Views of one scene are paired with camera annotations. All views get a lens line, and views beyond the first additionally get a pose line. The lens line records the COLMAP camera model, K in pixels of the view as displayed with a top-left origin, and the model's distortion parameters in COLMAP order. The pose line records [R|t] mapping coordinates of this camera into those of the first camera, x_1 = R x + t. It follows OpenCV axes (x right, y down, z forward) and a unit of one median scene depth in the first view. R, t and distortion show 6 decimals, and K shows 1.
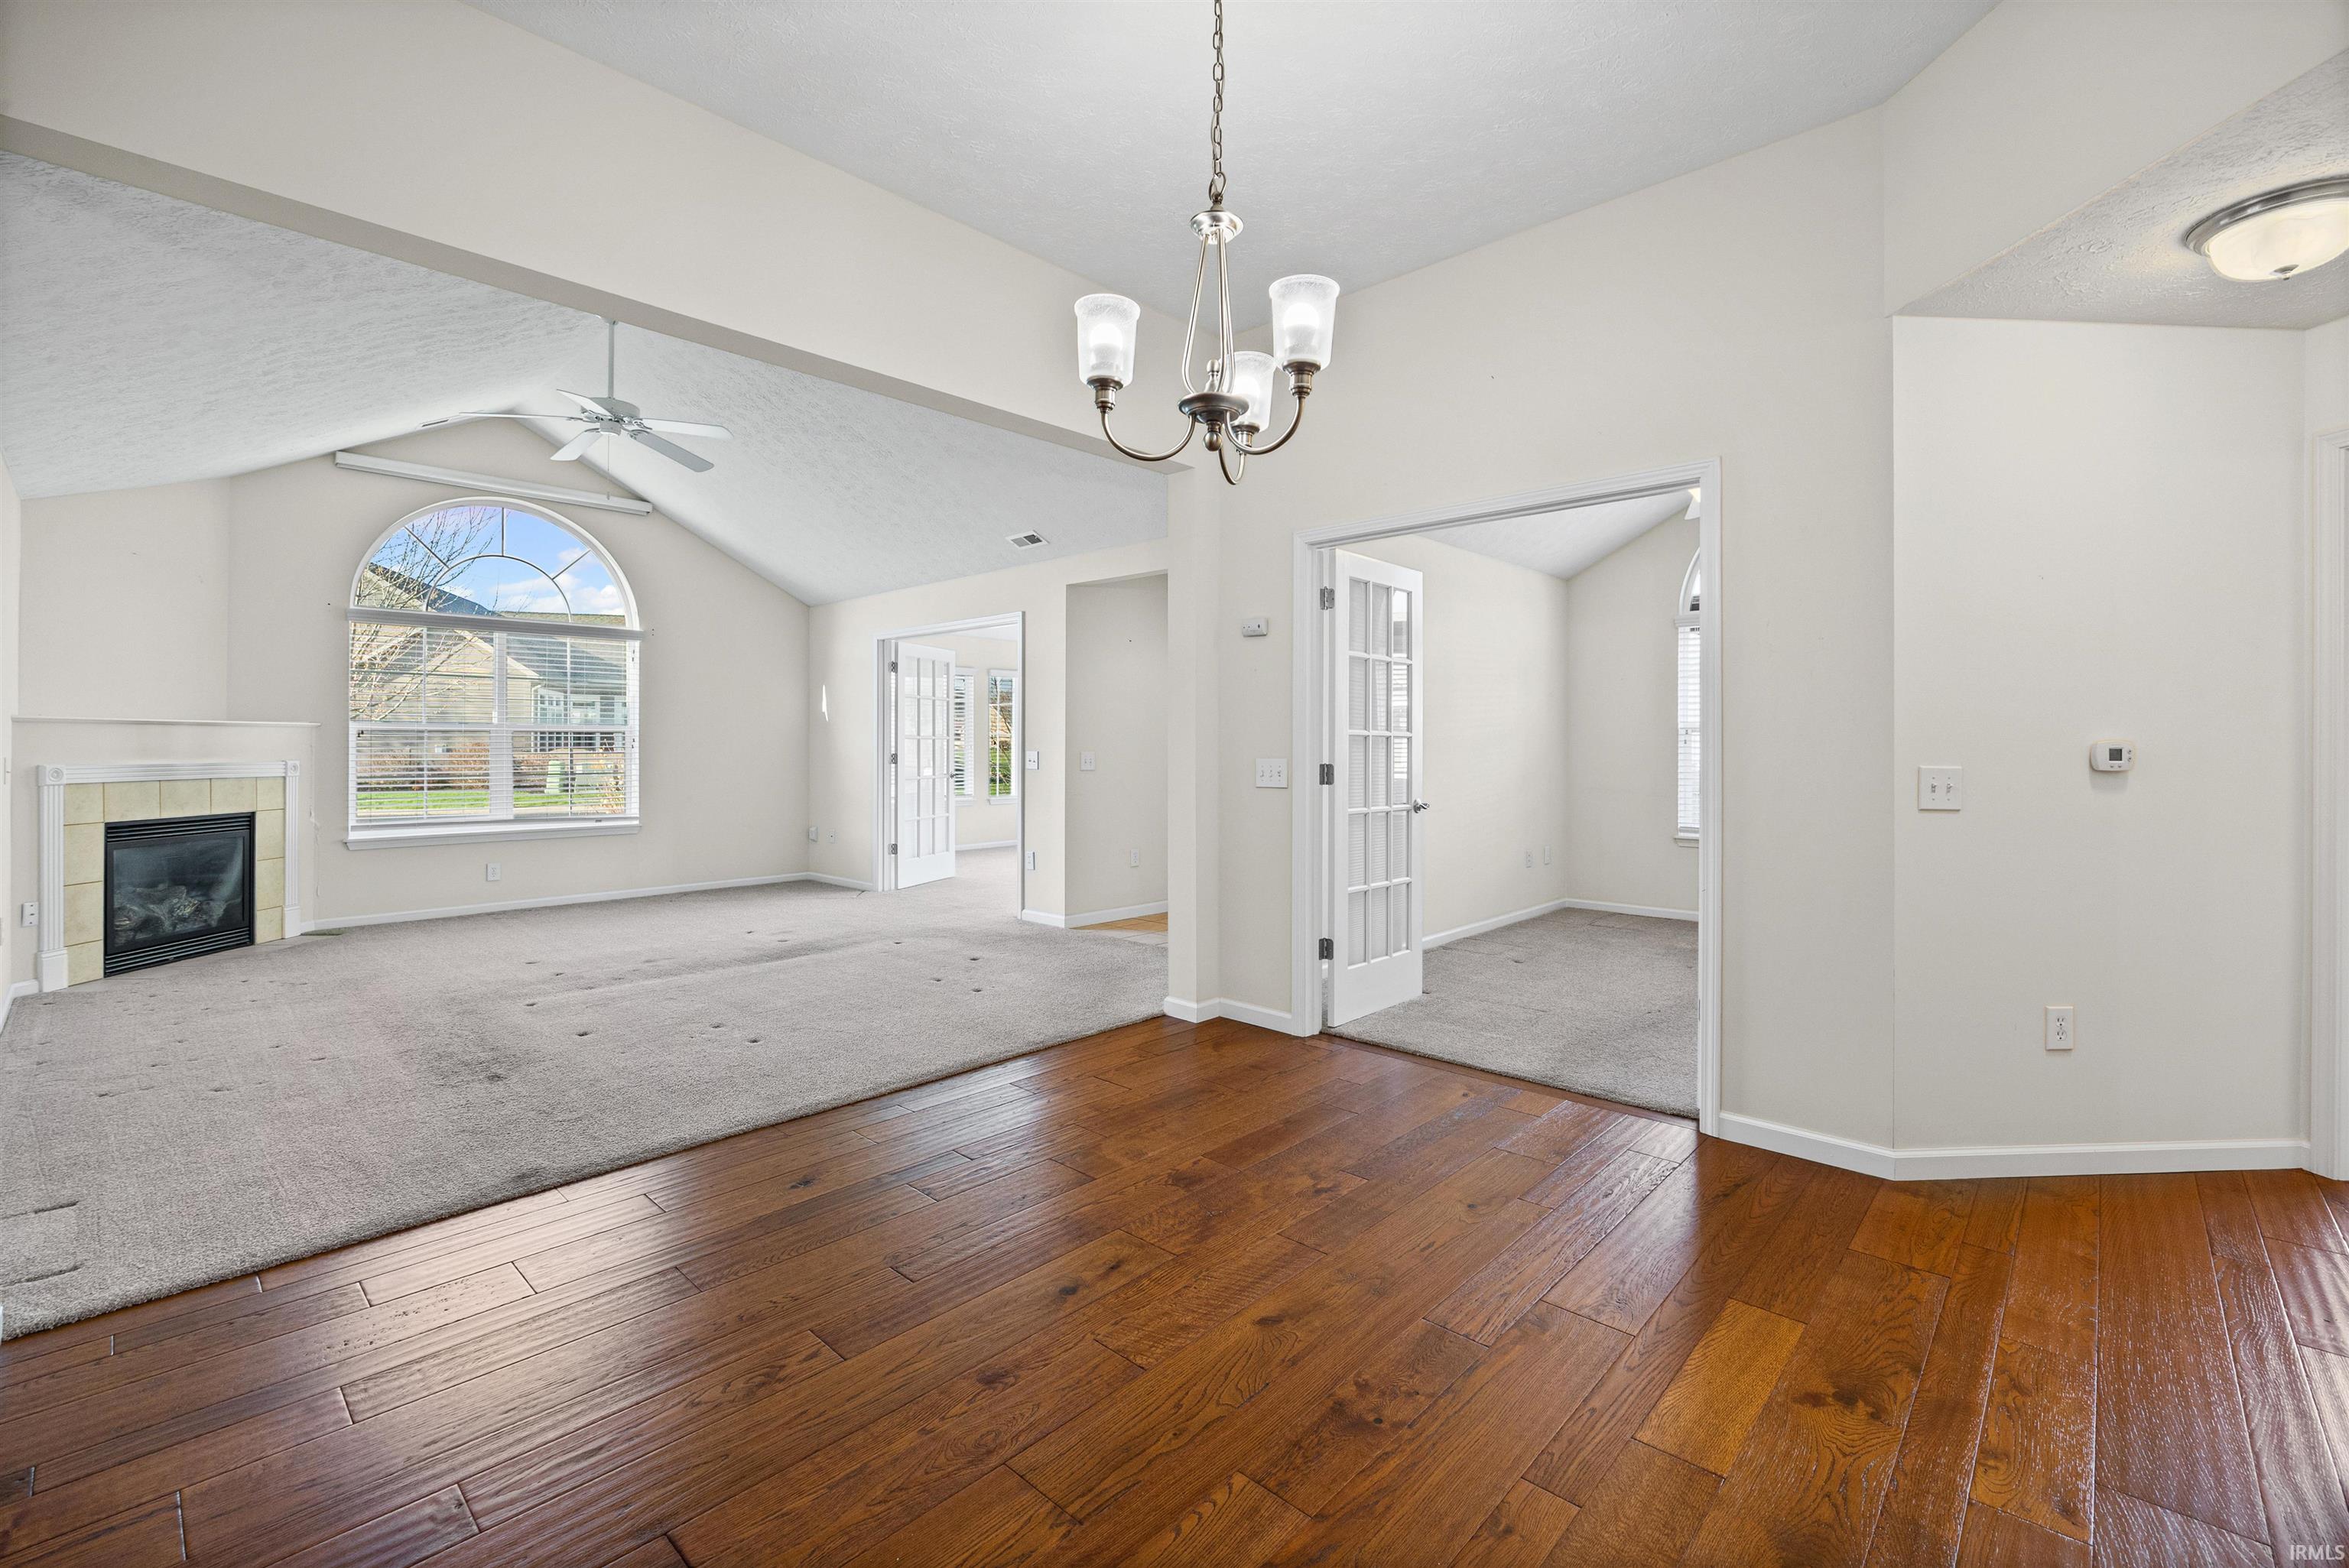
lens RADIAL K [[1021.0, 0, 1190.5], [0, 1021.0, 755.2], [0, 0, 1]] dist [-0.000882, -0.000762]
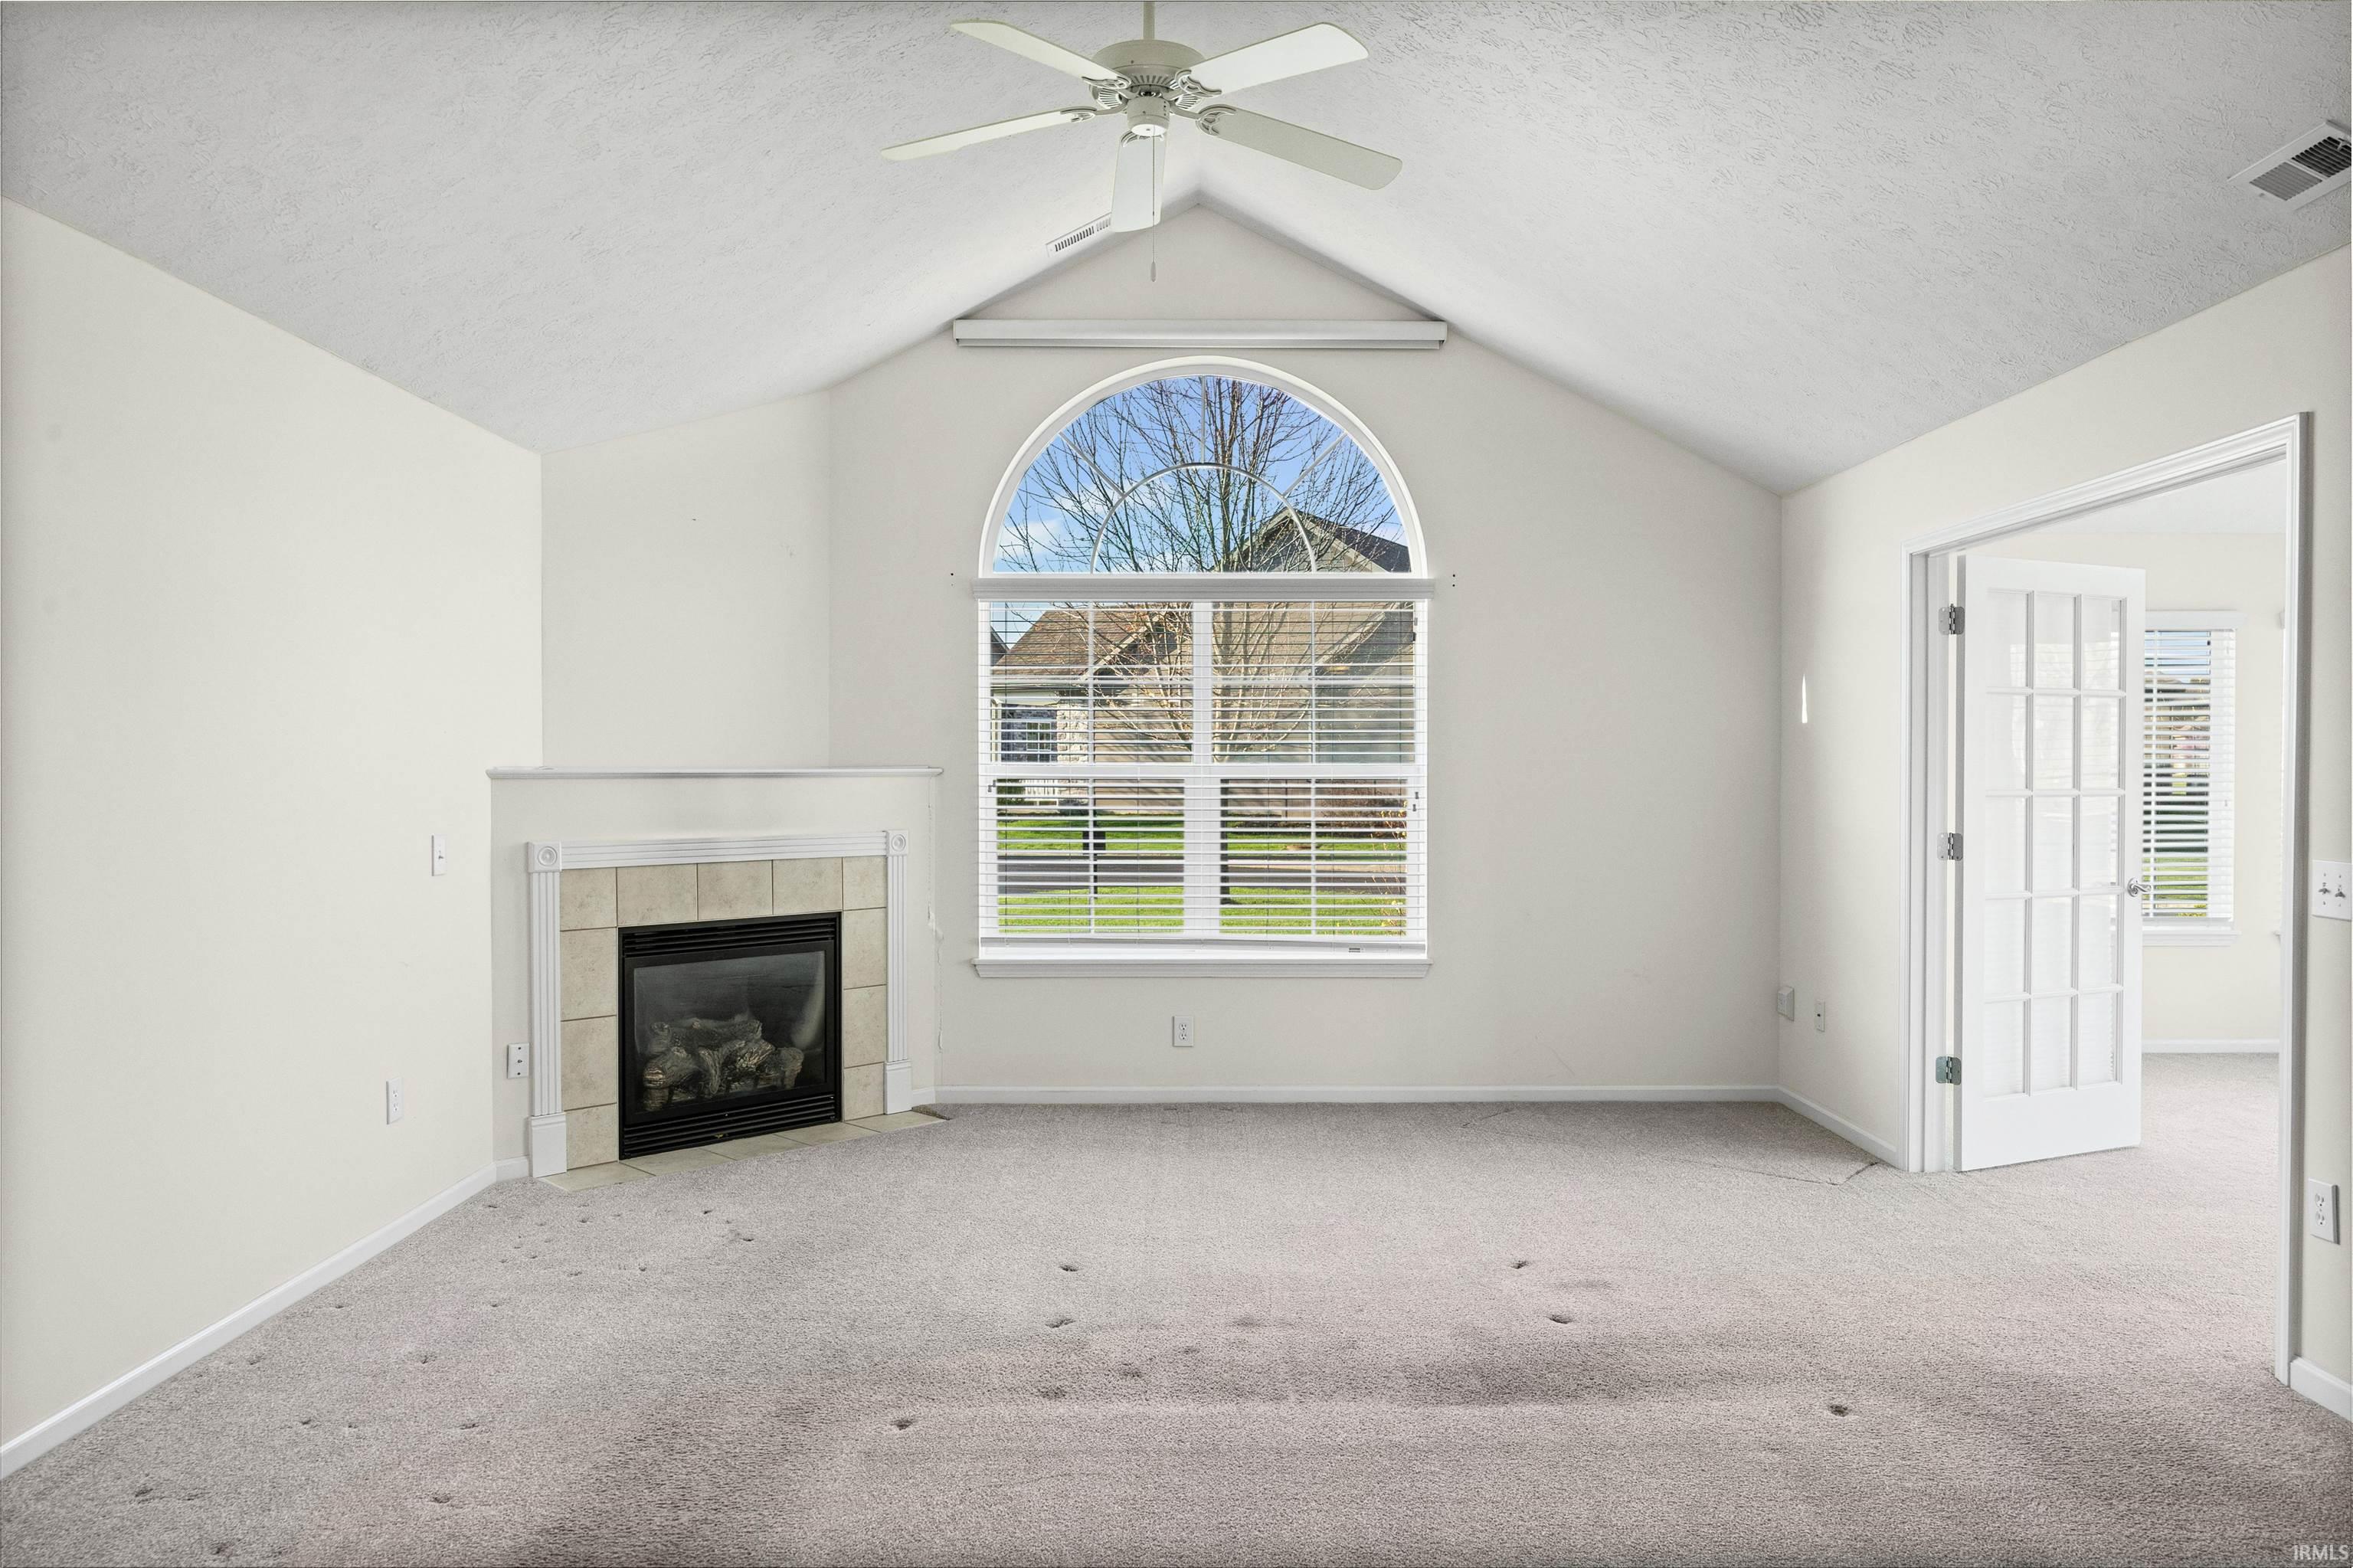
lens RADIAL K [[1635.2, 0, 1176.5], [0, 1635.2, 795.2], [0, 0, 1]] dist [0.001197, -0.005791]
pose [[0.679828, 0.011572, -0.733280, -0.041515], [-0.008204, 0.999933, 0.008175, -0.033886], [0.733325, 0.000458, 0.679878, 0.581100]]
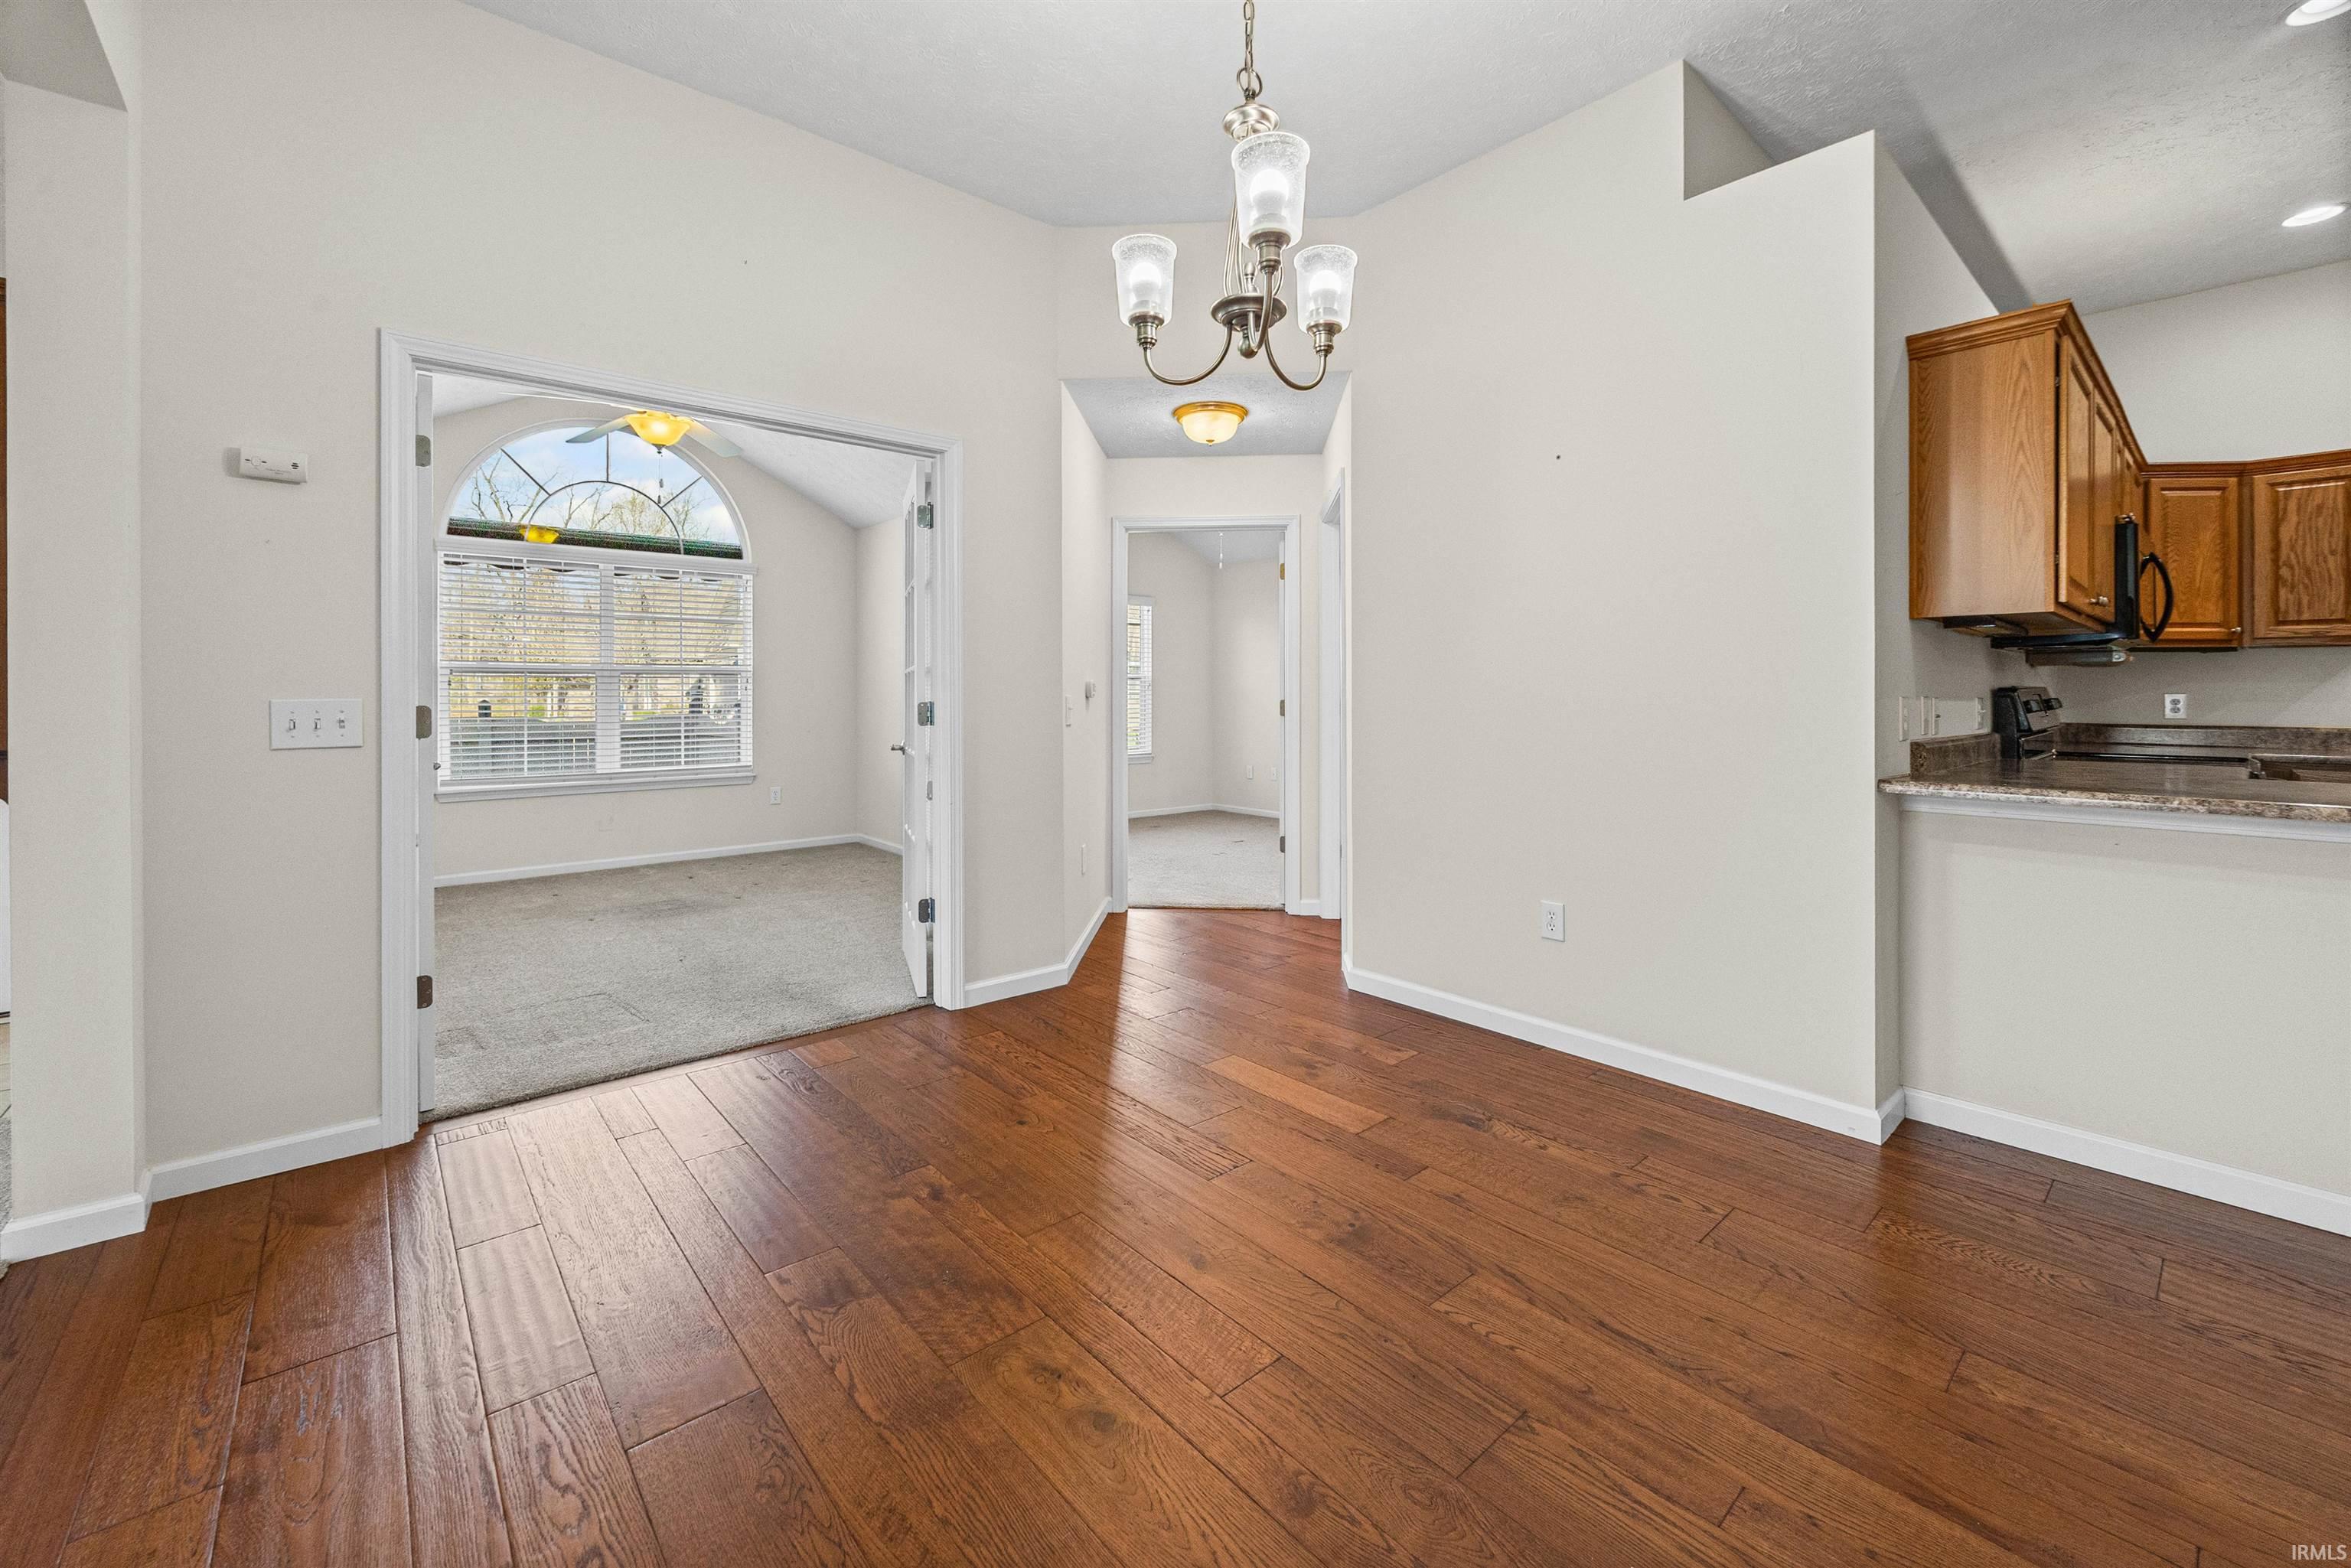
lens RADIAL K [[930.2, 0, 1174.1], [0, 930.2, 706.4], [0, 0, 1]] dist [-0.005234, 0.000319]
pose [[0.110890, -0.006420, 0.993812, -0.359129], [0.011090, 0.999925, 0.005222, 0.009680], [-0.993771, 0.010442, 0.110953, 0.414510]]
